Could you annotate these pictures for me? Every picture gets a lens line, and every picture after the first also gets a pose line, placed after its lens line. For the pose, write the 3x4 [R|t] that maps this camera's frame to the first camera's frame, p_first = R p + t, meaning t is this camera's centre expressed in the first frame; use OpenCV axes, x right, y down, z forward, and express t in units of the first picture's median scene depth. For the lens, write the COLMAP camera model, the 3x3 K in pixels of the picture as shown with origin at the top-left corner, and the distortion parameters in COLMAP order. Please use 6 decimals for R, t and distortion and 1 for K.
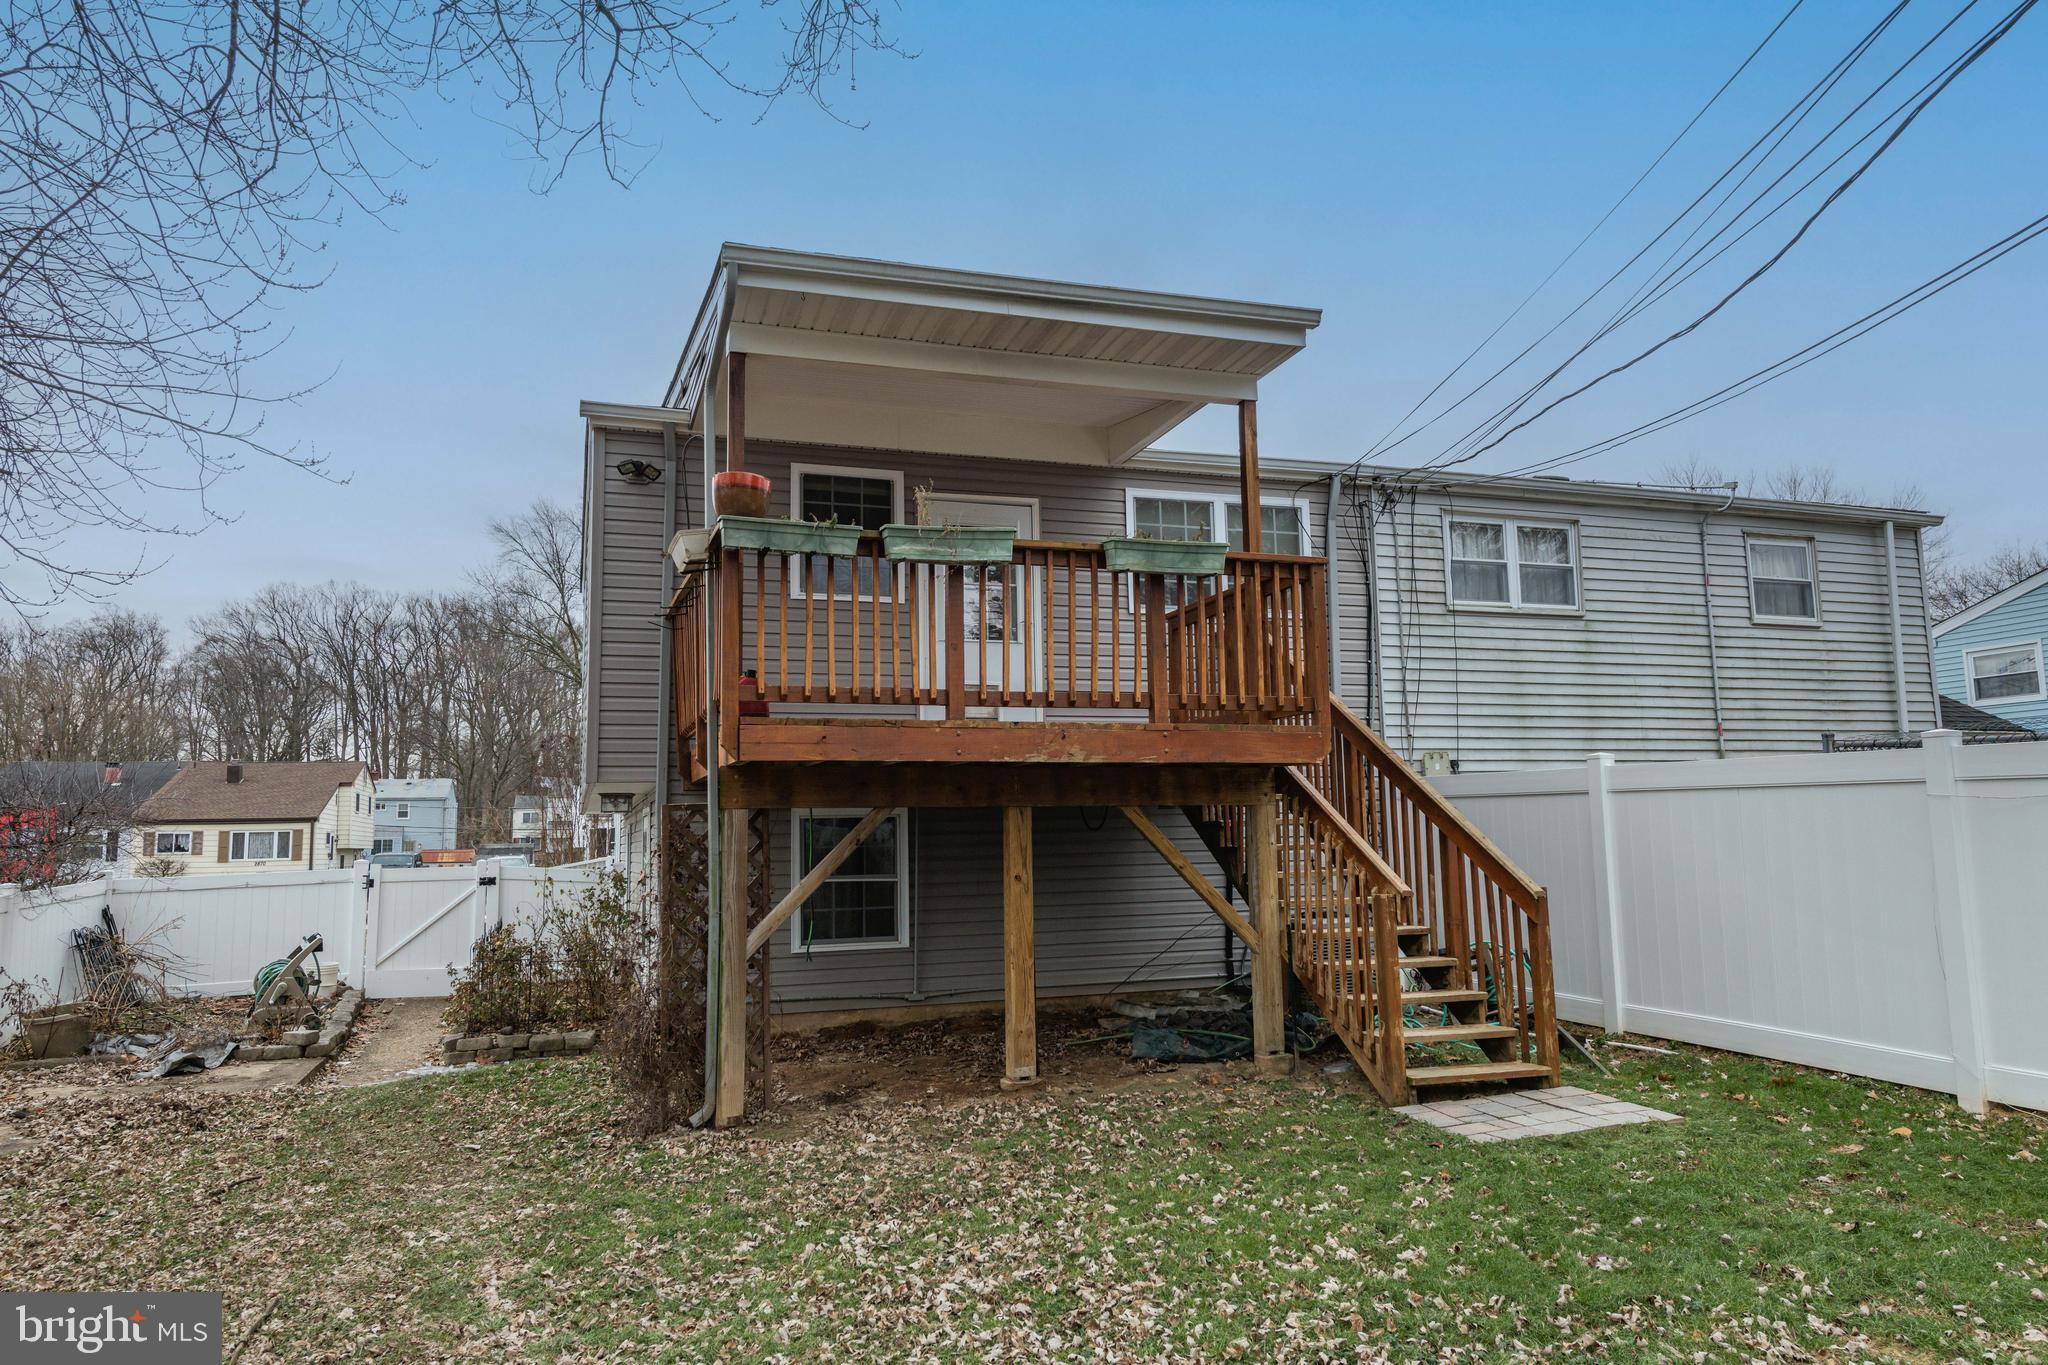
lens RADIAL K [[1422.7, 0, 1024.0], [0, 1422.7, 682.5], [0, 0, 1]] dist [0.011496, 0.000799]
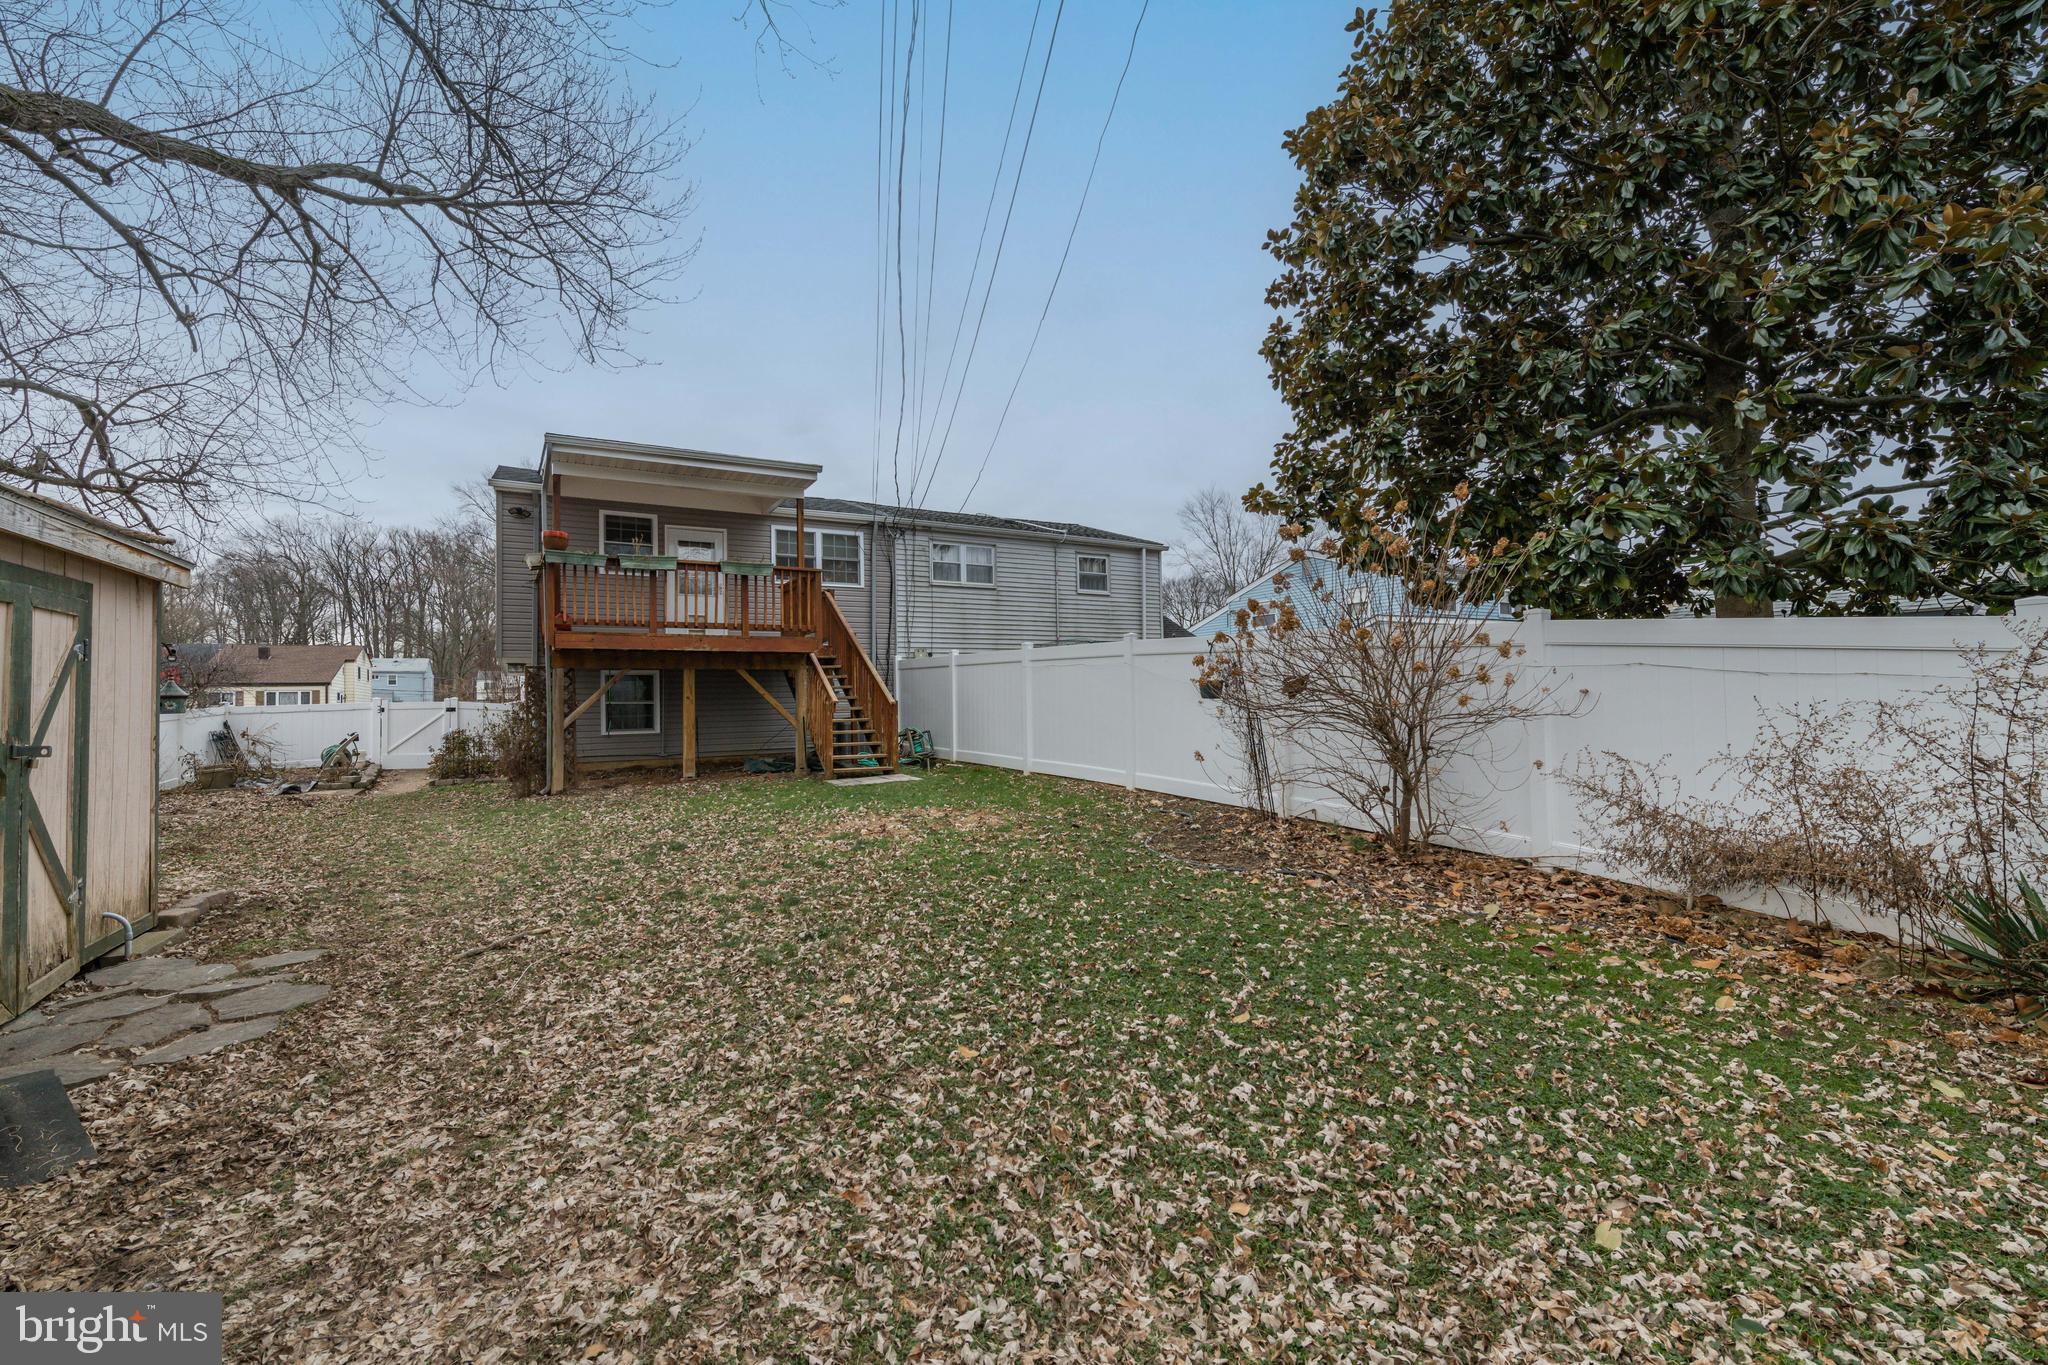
lens RADIAL K [[889.0, 0, 1030.2], [0, 889.0, 687.8], [0, 0, 1]] dist [0.000596, -0.000334]
pose [[0.977256, 0.004490, 0.212014, 0.167000], [-0.024444, 0.995497, 0.091590, -0.022984], [-0.210648, -0.094690, 0.972965, -0.412470]]
